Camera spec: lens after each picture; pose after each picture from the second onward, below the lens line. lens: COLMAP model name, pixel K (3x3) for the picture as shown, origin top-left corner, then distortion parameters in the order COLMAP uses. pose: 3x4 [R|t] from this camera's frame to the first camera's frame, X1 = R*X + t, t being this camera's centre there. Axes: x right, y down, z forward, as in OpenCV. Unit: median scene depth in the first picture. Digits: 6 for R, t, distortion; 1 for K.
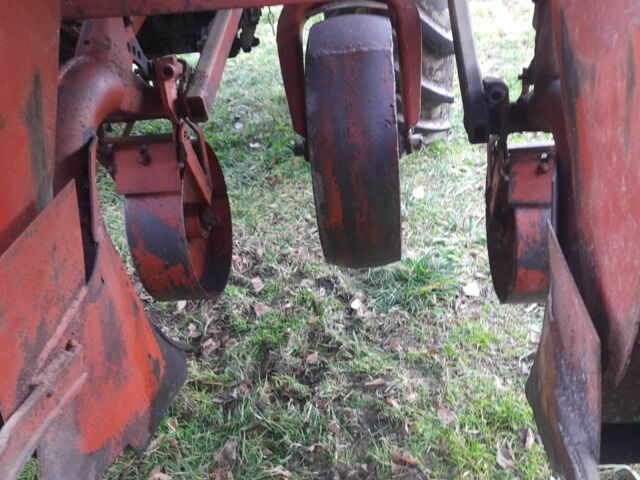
lens RADIAL K [[581.9, 0, 346.3], [0, 581.9, 237.1], [0, 0, 1]] dist [0.037344, -0.003922]
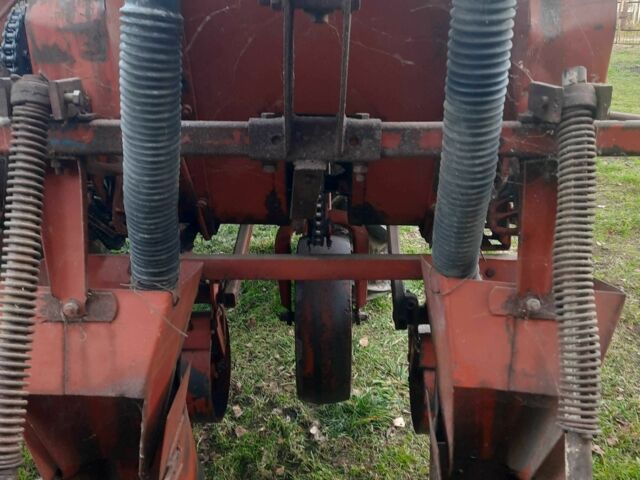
lens RADIAL K [[581.9, 0, 346.3], [0, 581.9, 237.1], [0, 0, 1]] dist [0.037344, -0.003922]
pose [[0.994201, 0.067244, 0.083926, -0.051866], [-0.048828, 0.977578, -0.204832, -0.047199], [-0.095818, 0.199546, 0.975192, -0.408411]]
